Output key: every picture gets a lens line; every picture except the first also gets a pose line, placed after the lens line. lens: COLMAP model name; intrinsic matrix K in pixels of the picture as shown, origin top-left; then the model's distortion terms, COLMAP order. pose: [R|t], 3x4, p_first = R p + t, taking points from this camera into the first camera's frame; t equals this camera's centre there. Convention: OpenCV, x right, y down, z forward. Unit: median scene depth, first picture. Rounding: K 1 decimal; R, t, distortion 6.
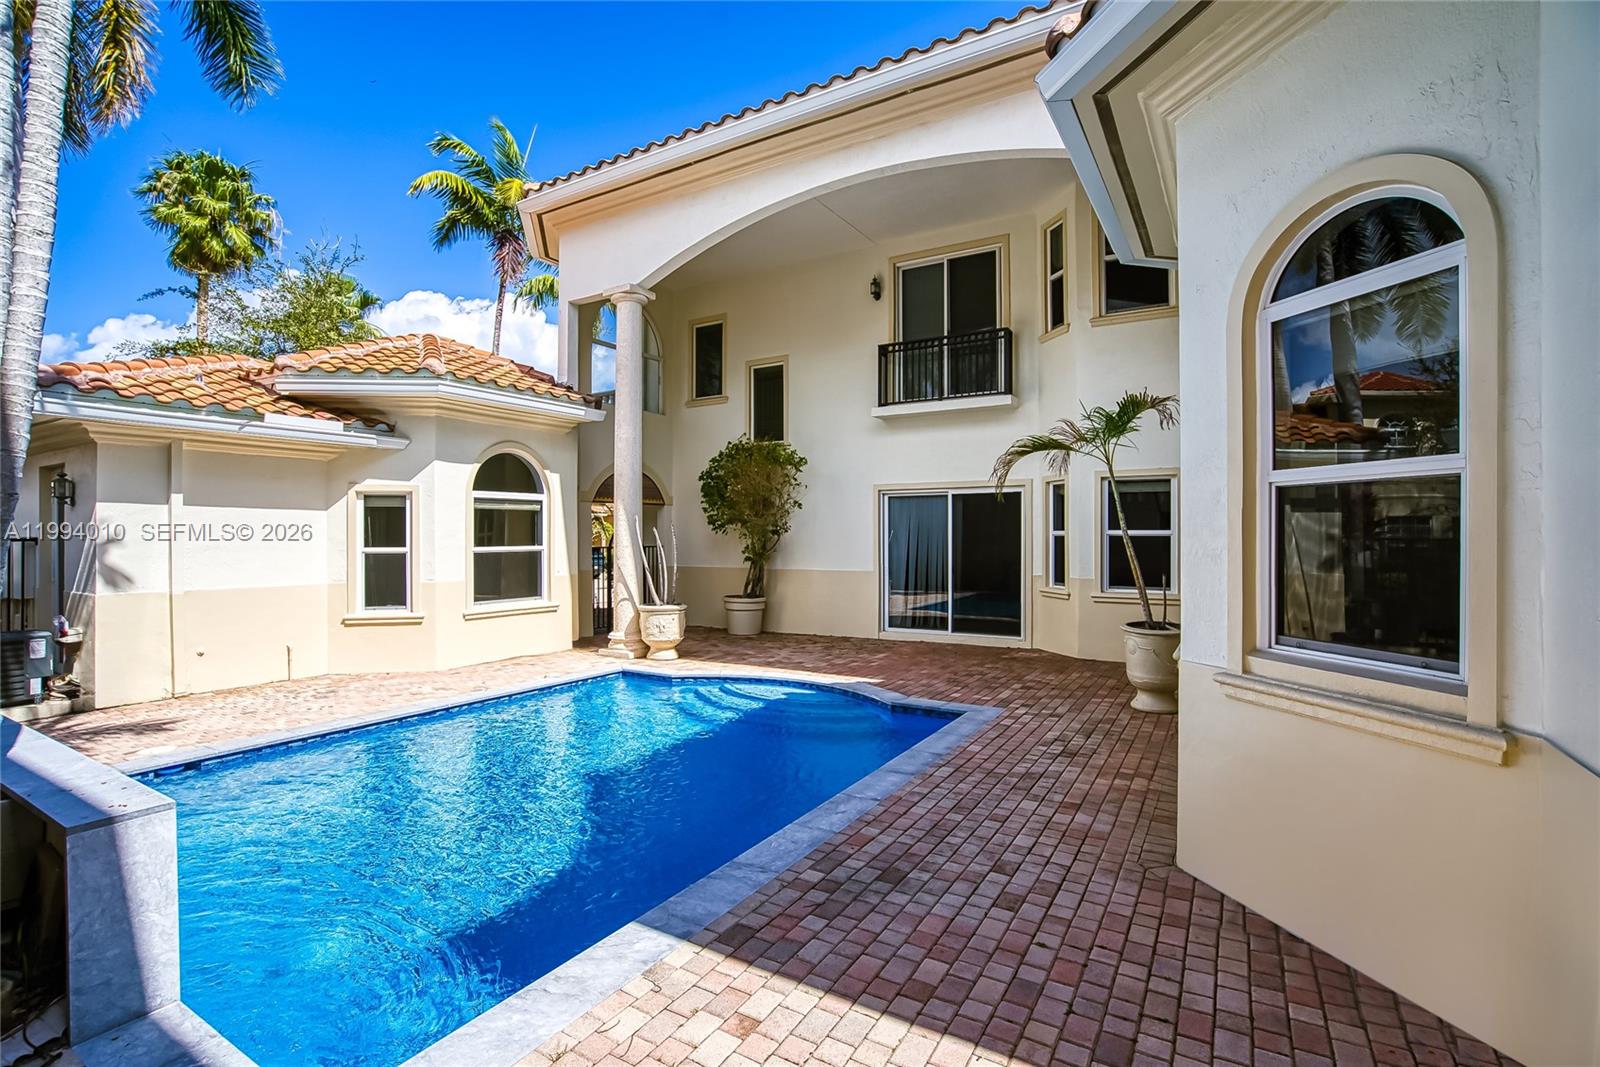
lens RADIAL K [[764.3, 0, 800.0], [0, 764.3, 533.5], [0, 0, 1]] dist [-0.054743, -0.000009]
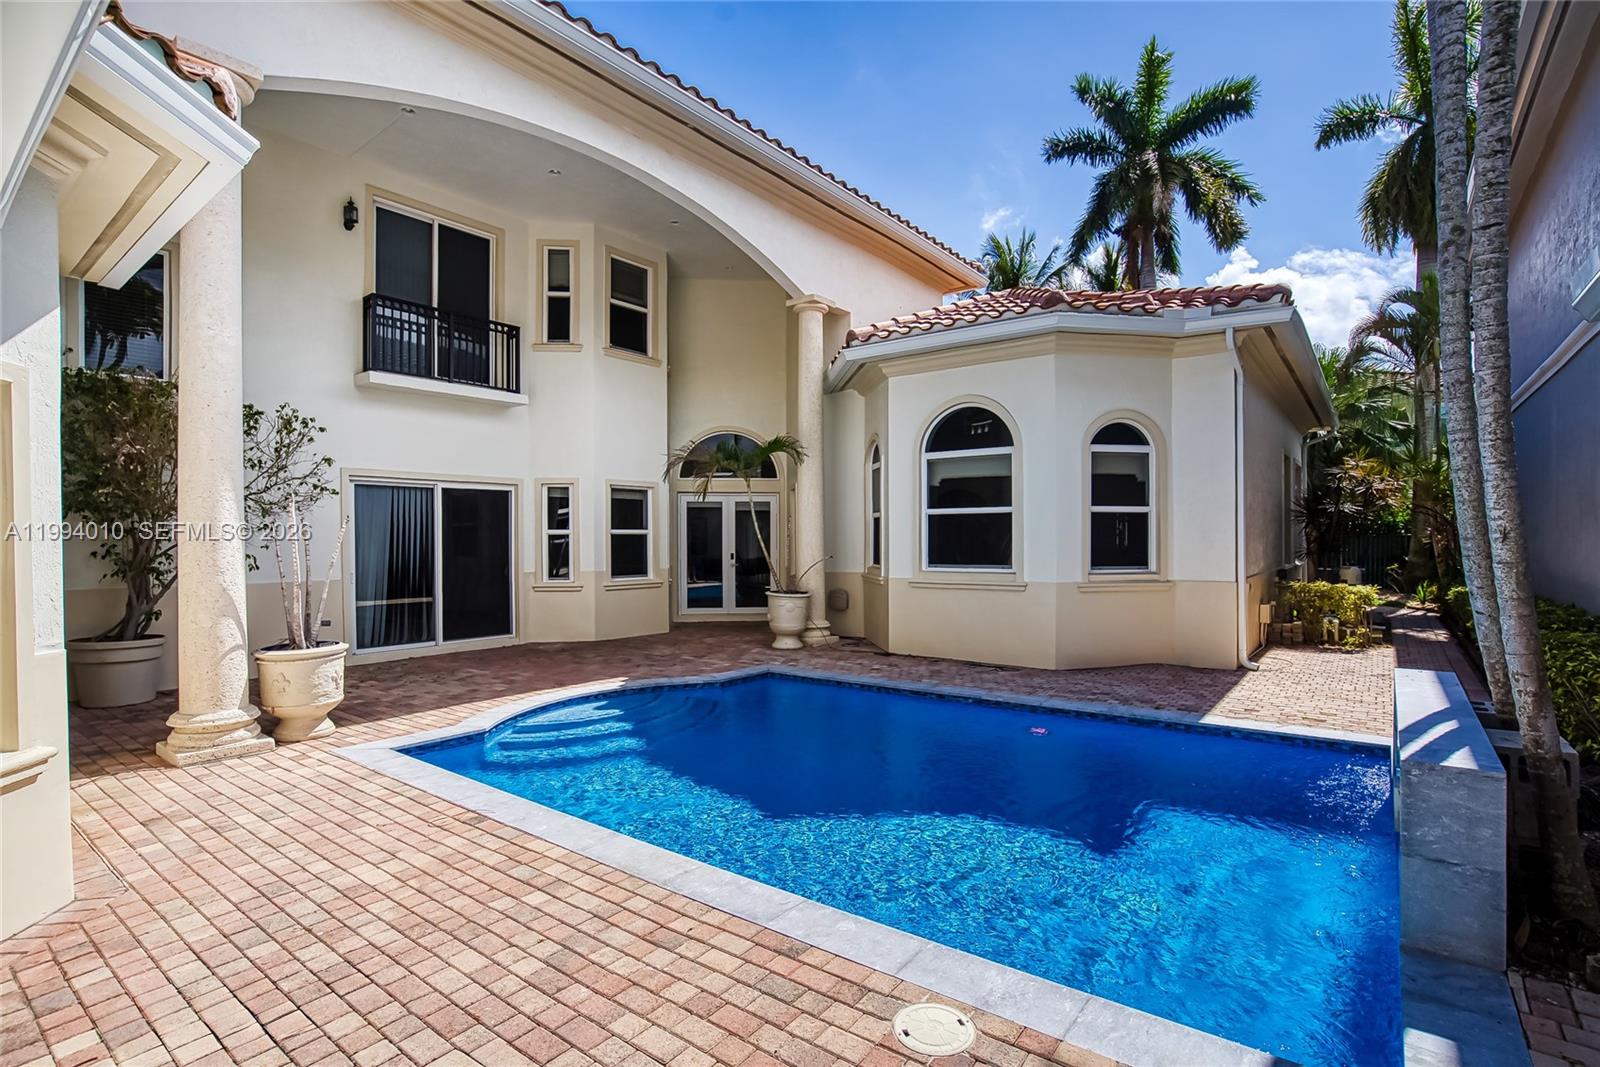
lens RADIAL K [[771.6, 0, 800.0], [0, 771.6, 533.5], [0, 0, 1]] dist [-0.000736, -0.000186]
pose [[0.153777, 0.024583, 0.987800, -0.658085], [0.010674, 0.999591, -0.026538, 0.033969], [-0.988048, 0.014625, 0.153452, 0.464020]]
